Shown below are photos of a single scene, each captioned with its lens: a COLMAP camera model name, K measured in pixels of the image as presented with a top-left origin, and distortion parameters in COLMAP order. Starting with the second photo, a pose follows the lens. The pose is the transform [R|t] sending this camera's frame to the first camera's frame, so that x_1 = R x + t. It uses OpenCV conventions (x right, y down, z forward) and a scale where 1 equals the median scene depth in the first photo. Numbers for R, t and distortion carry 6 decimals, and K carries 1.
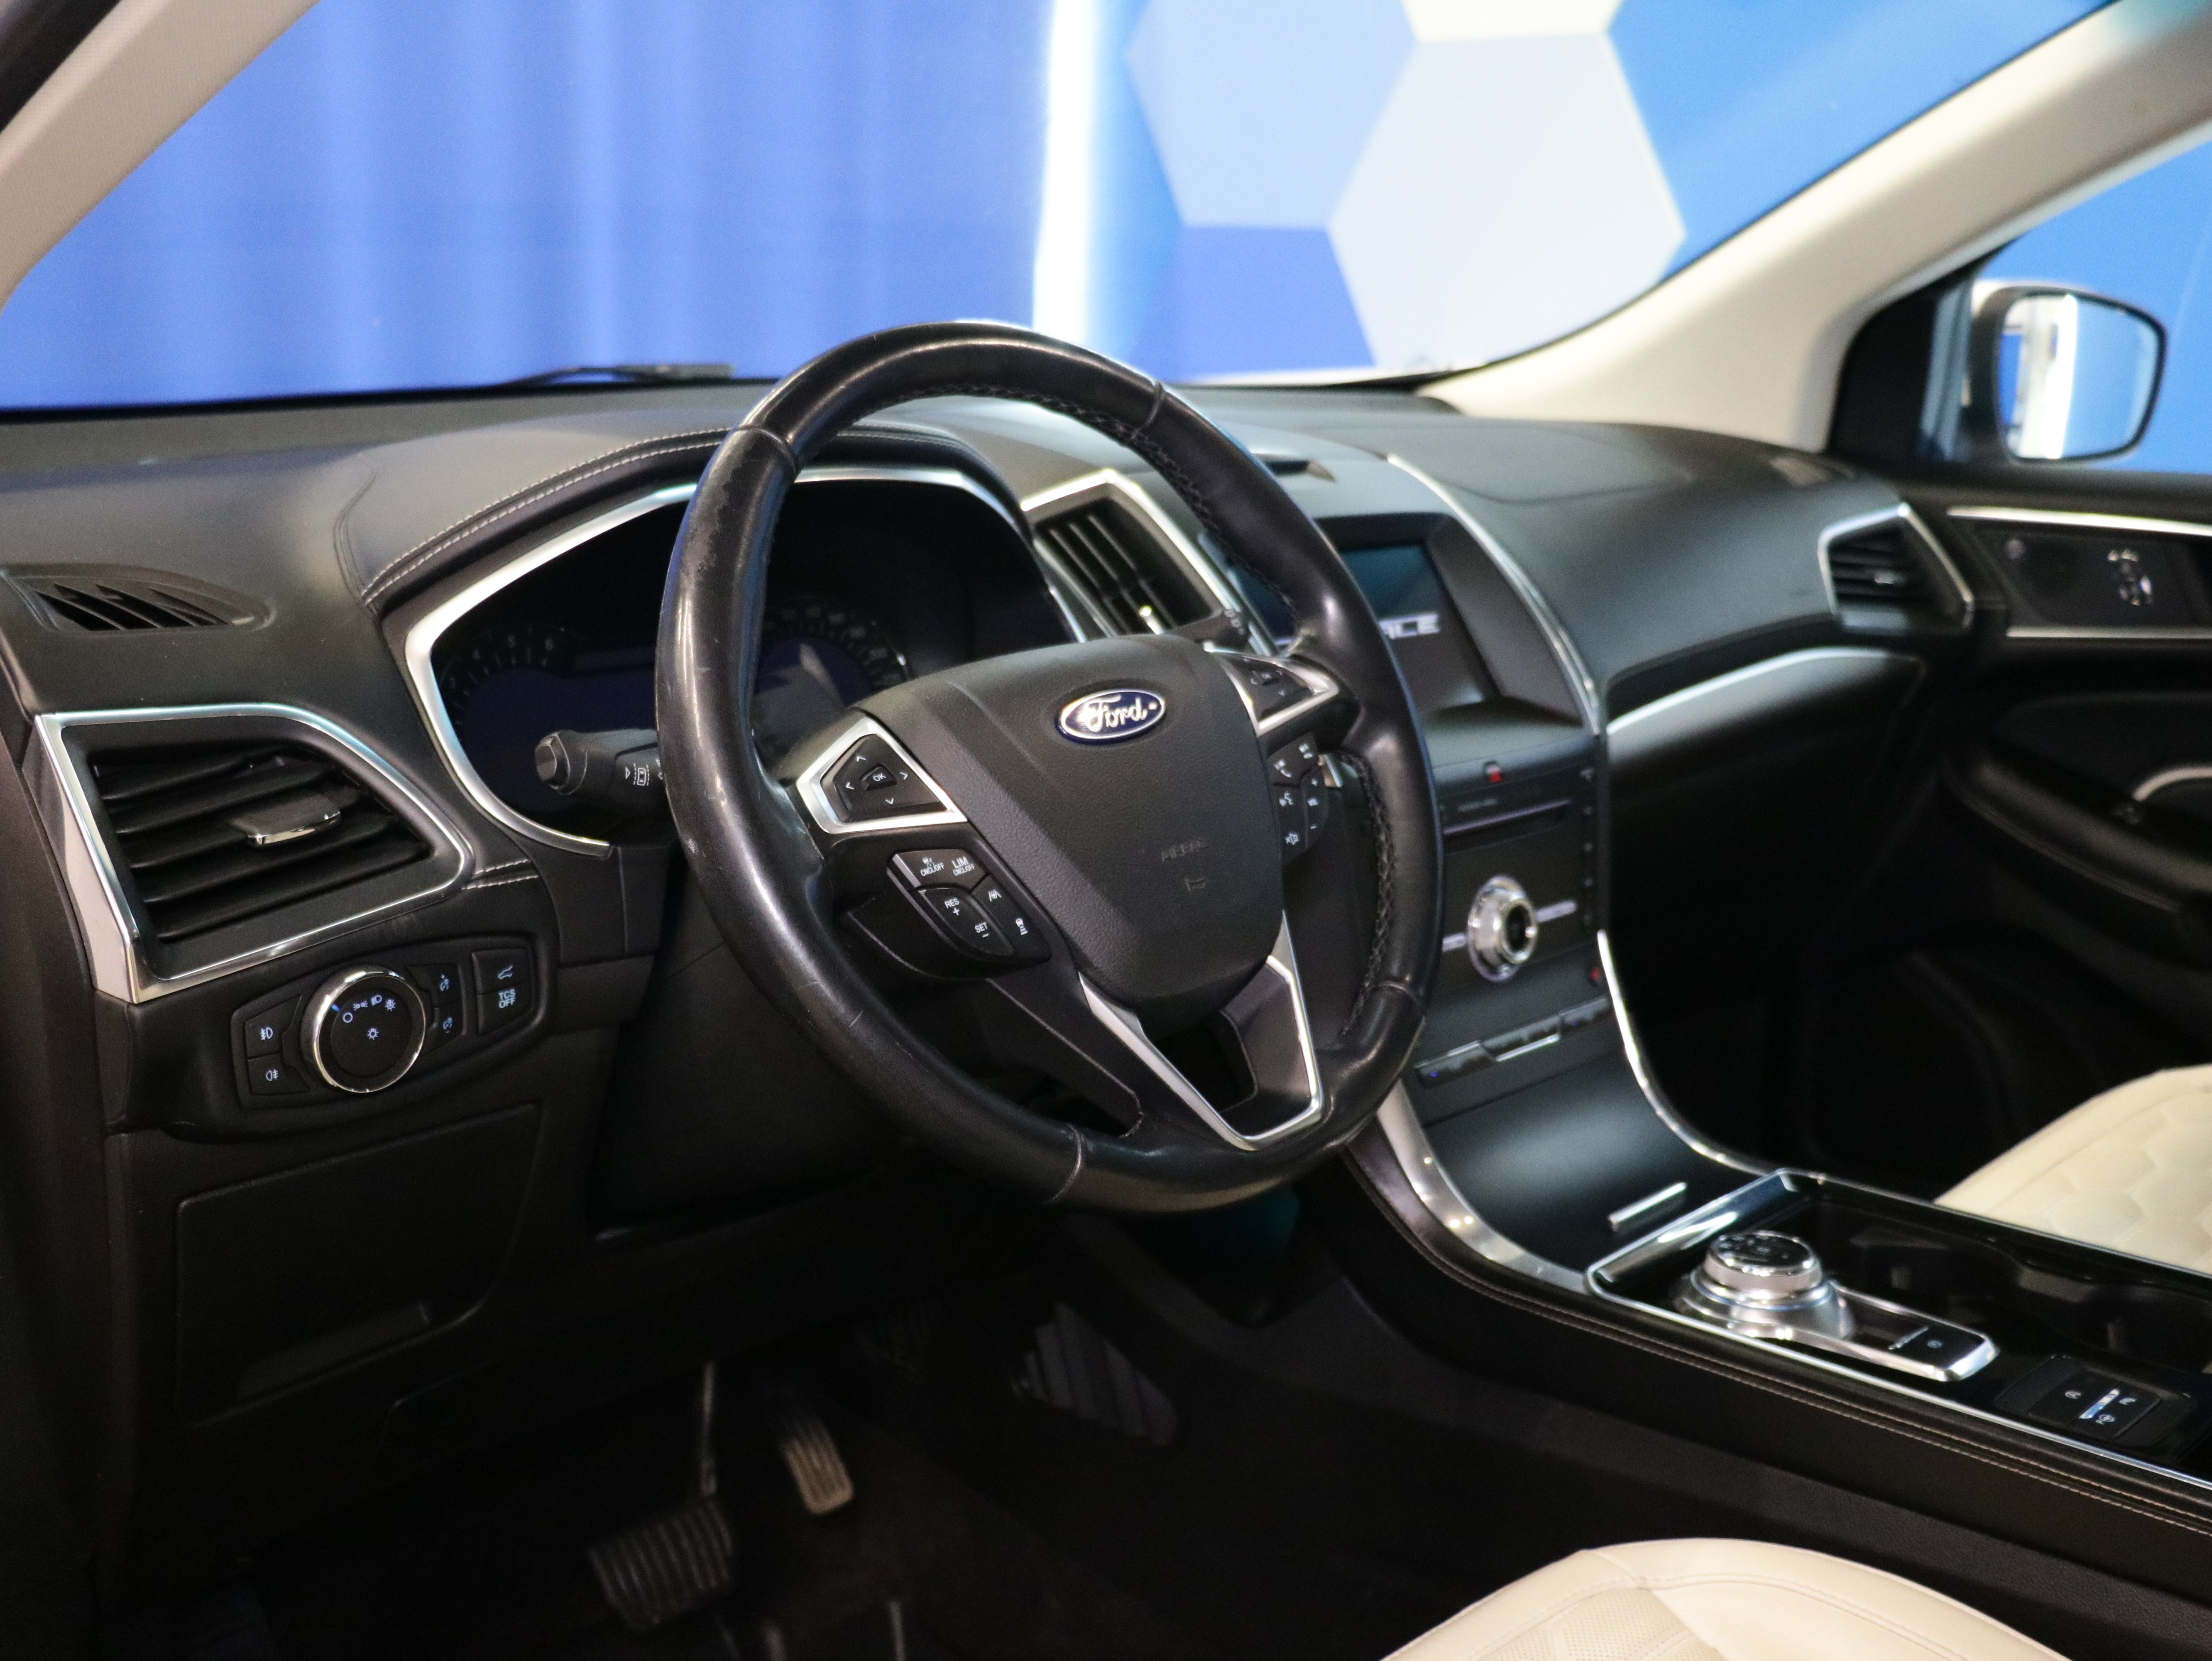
lens RADIAL K [[2225.4, 0, 1099.3], [0, 2225.4, 837.8], [0, 0, 1]] dist [-0.031336, 0.013454]
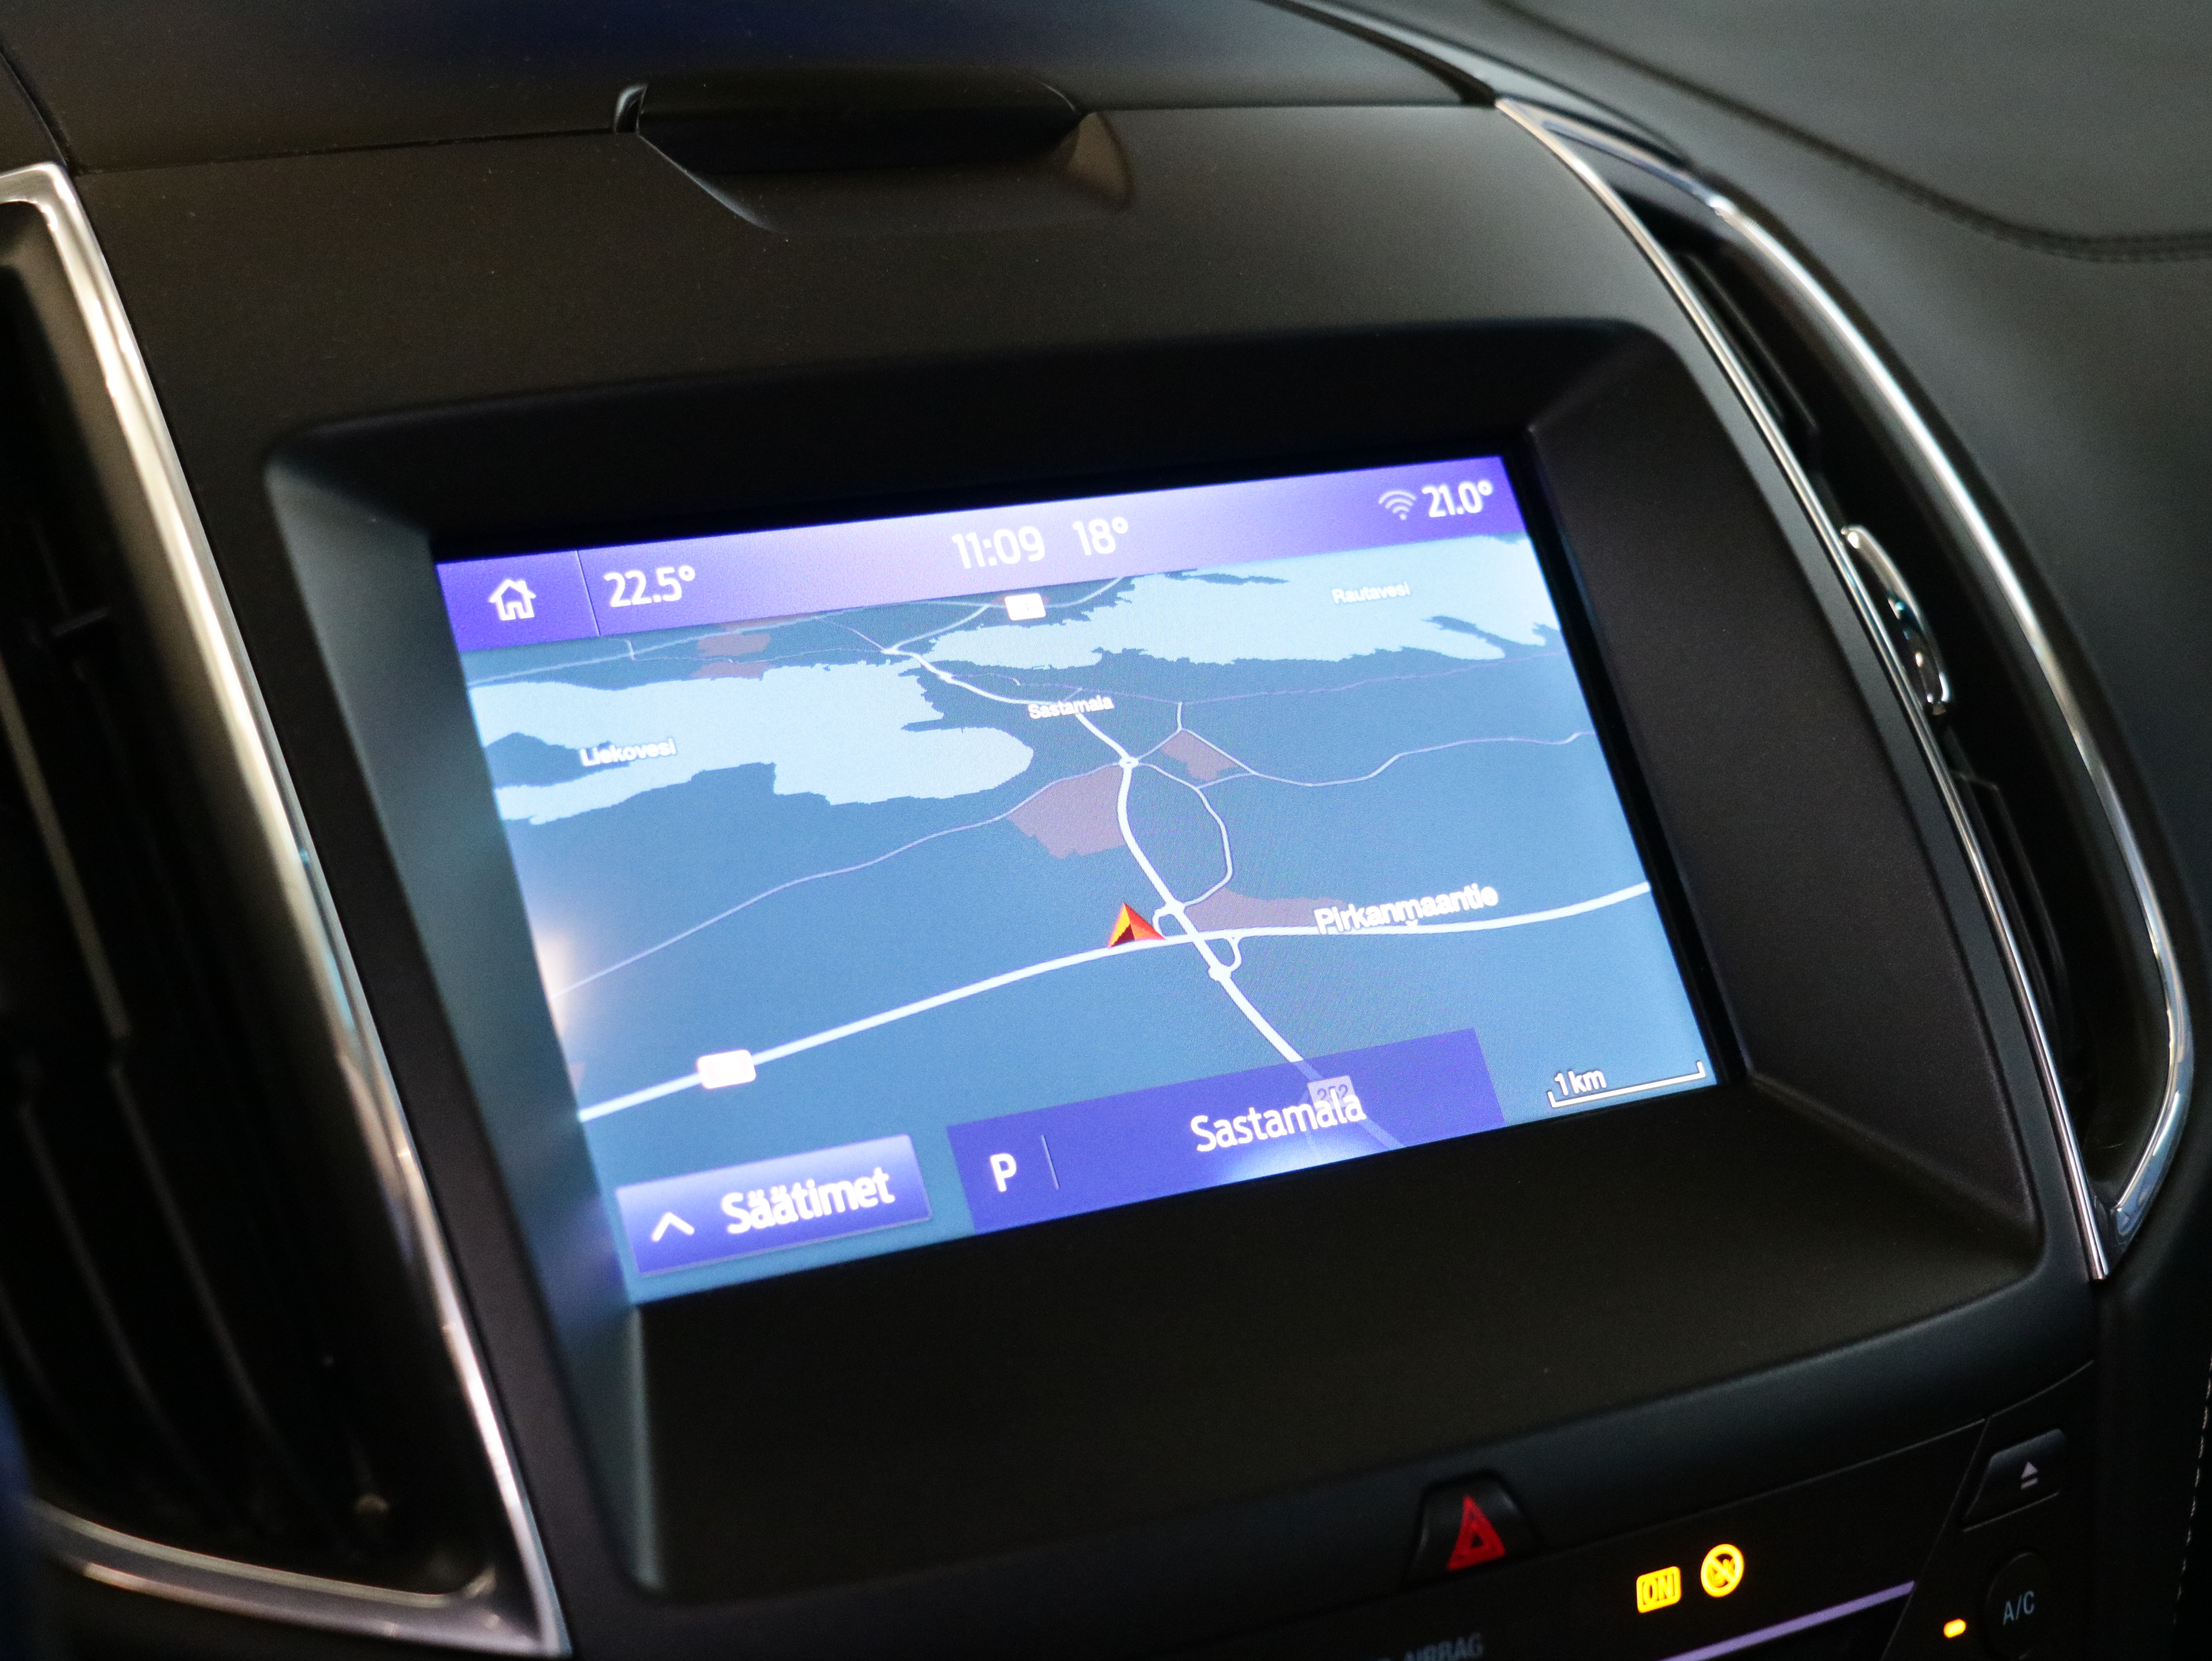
lens RADIAL K [[3830.5, 0, 1104.0], [0, 3830.5, 836.4], [0, 0, 1]] dist [0.021333, 0.084995]
pose [[0.968626, 0.070254, -0.238386, 0.300799], [-0.055944, 0.996231, 0.066280, -0.162852], [0.242145, -0.050864, 0.968906, 0.789022]]
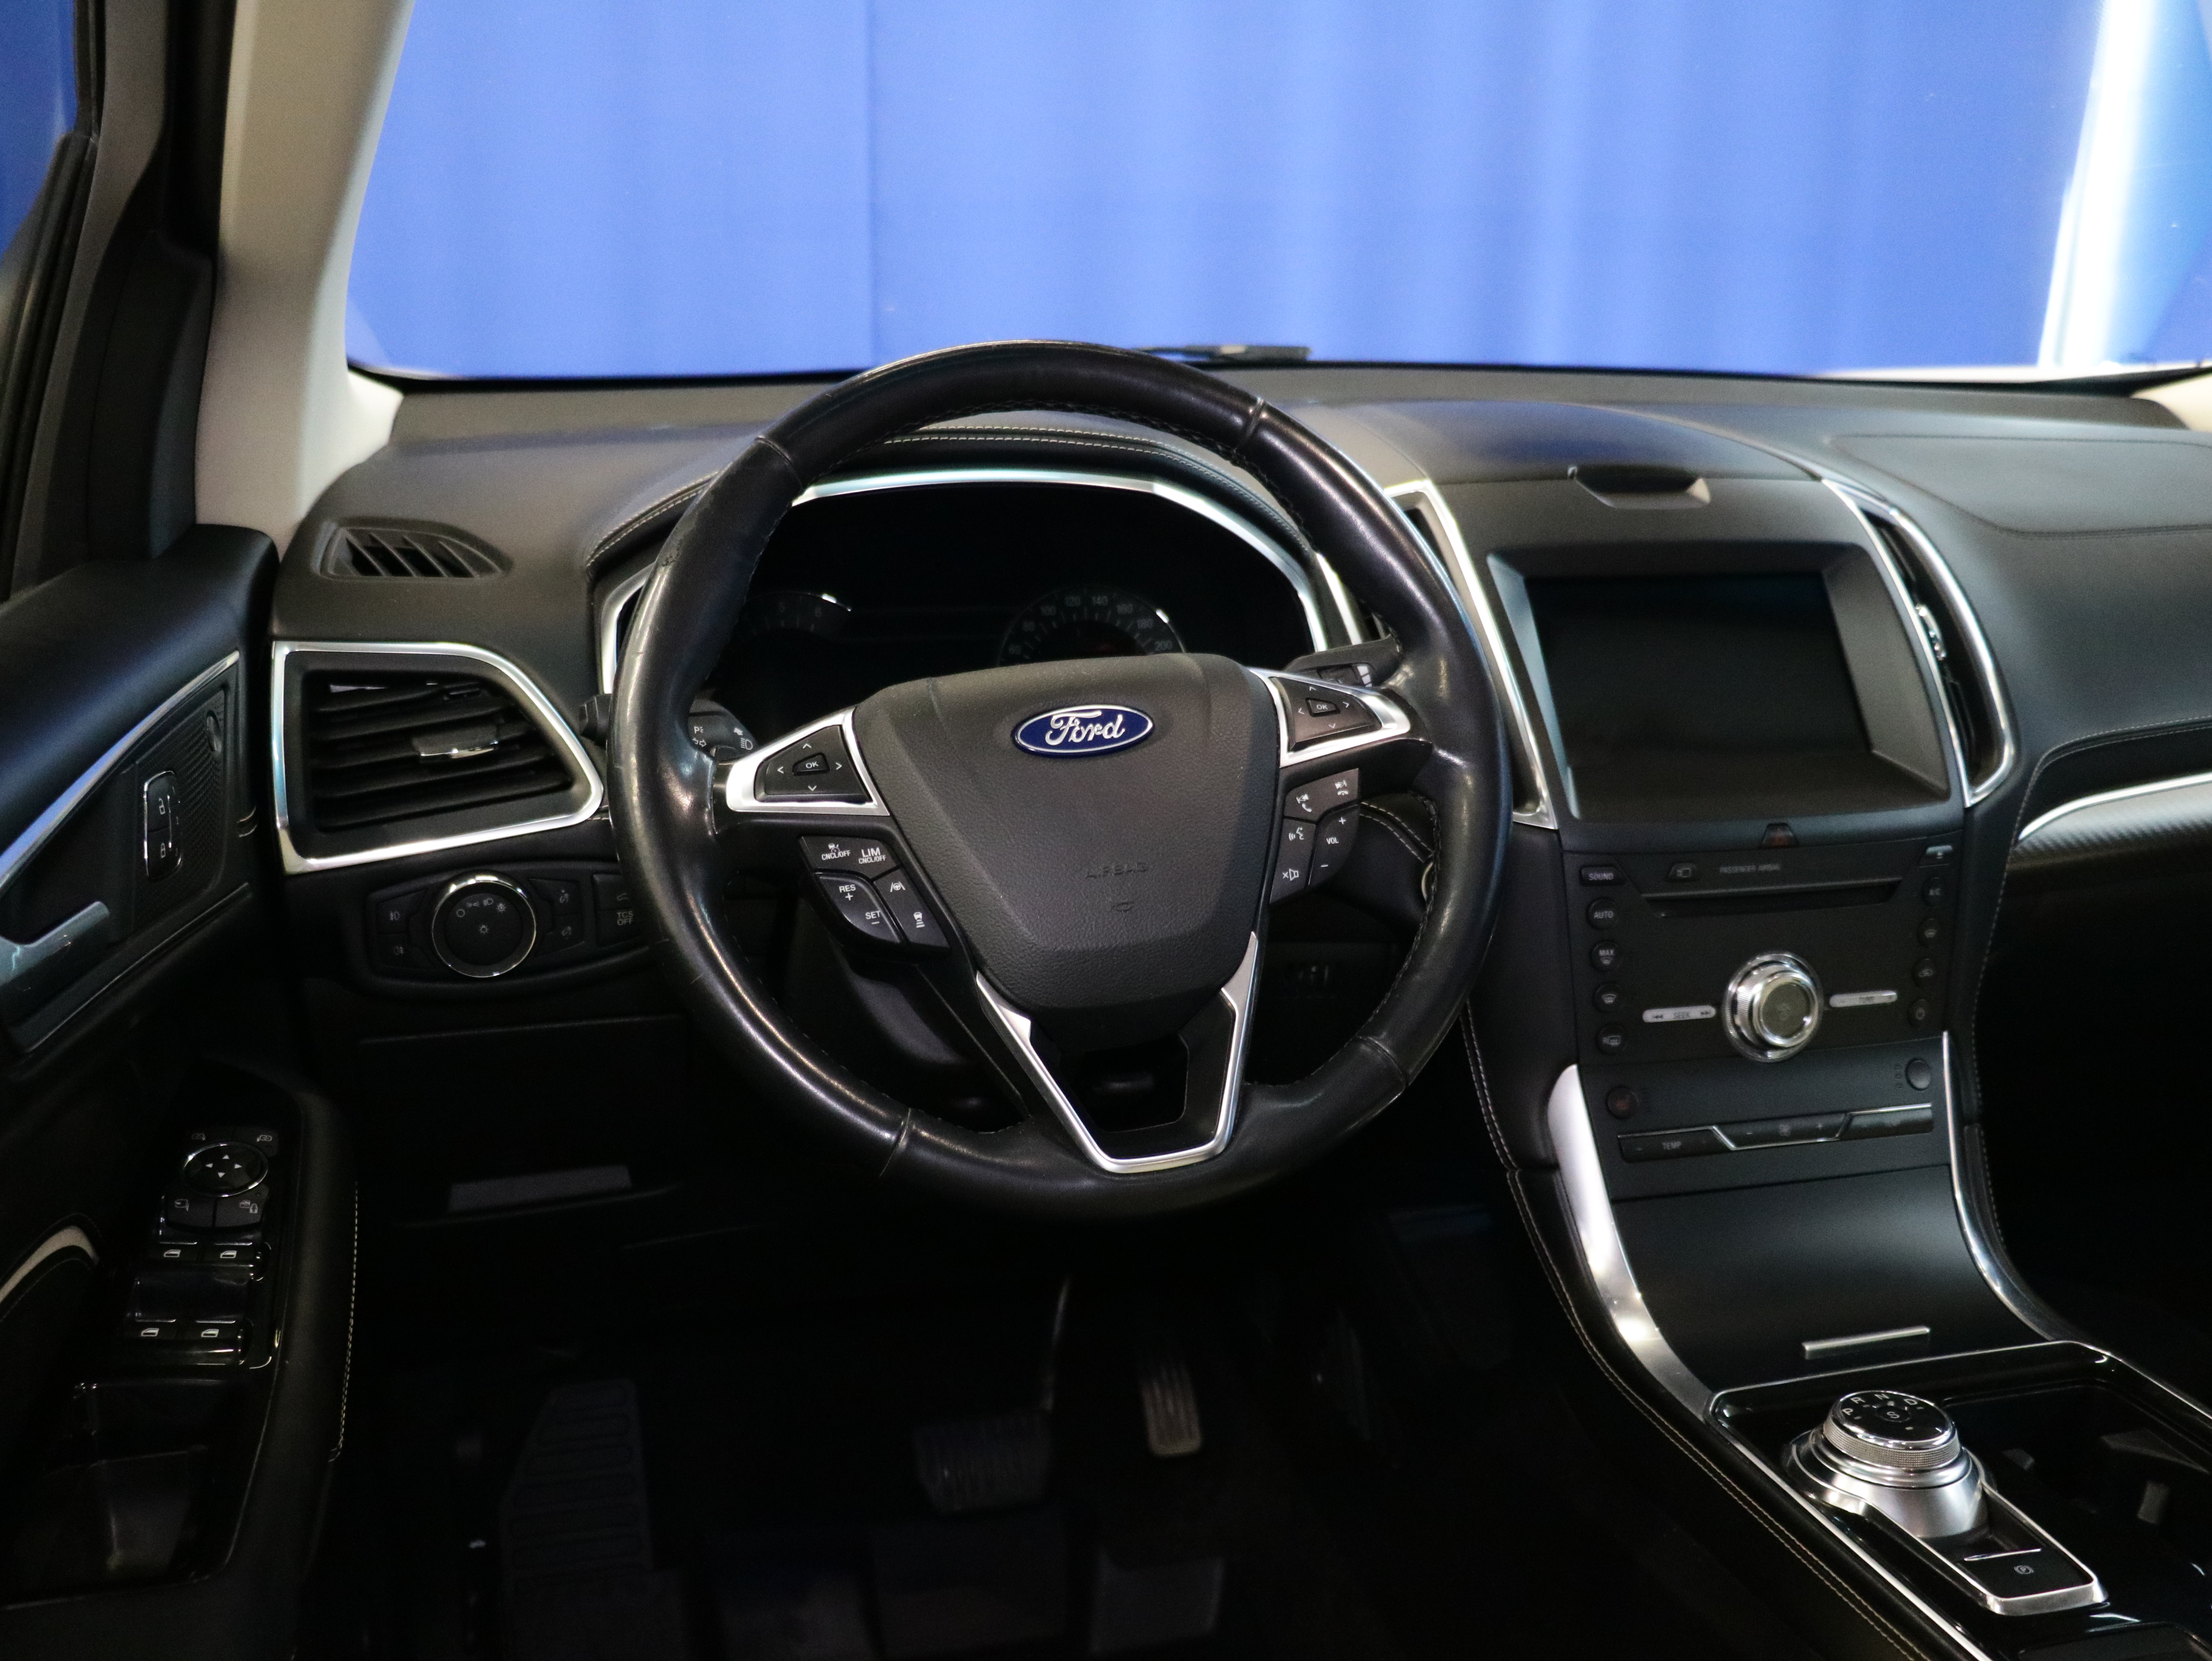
lens RADIAL K [[2225.4, 0, 1099.3], [0, 2225.4, 837.8], [0, 0, 1]] dist [-0.031336, 0.013454]
pose [[0.878171, 0.129349, -0.460527, 0.457512], [-0.118221, 0.991568, 0.053070, -0.057143], [0.463508, 0.007840, 0.886058, 0.086391]]
